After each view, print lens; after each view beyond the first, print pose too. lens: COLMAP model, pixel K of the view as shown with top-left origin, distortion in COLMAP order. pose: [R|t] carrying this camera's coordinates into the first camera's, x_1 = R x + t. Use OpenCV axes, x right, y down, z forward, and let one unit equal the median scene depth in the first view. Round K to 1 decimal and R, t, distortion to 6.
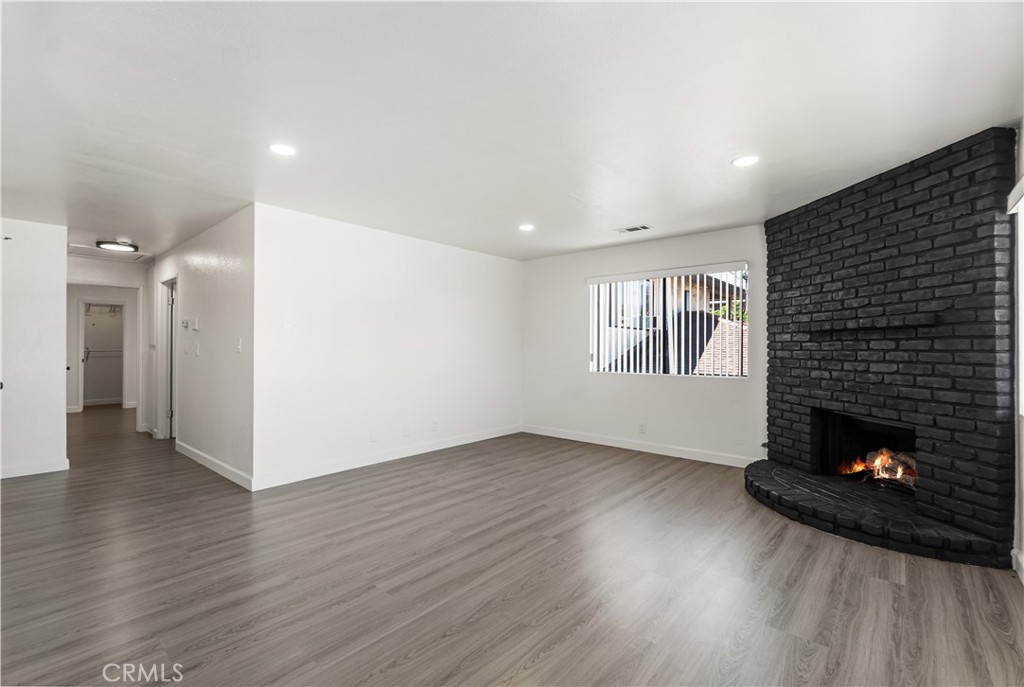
lens RADIAL K [[455.1, 0, 503.1], [0, 455.1, 348.2], [0, 0, 1]] dist [-0.000647, 0.000187]
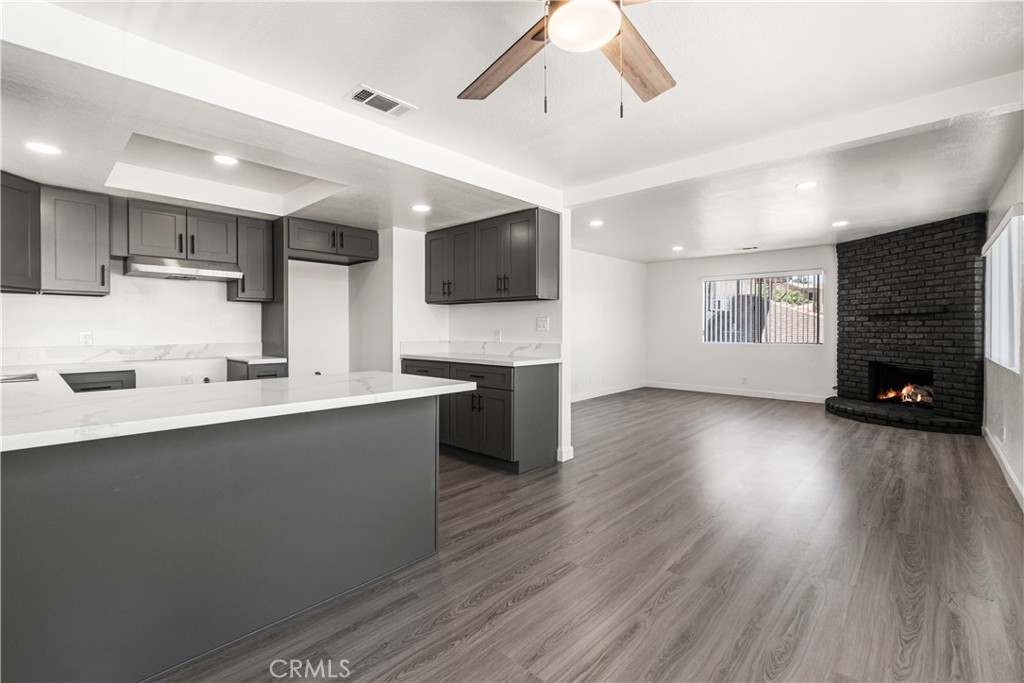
lens RADIAL K [[454.1, 0, 502.3], [0, 454.1, 336.5], [0, 0, 1]] dist [-0.000674, -0.000022]
pose [[0.999480, -0.006215, -0.031633, -0.697228], [0.006825, 0.999792, 0.019222, -0.000239], [0.031507, -0.019428, 0.999315, -0.796412]]
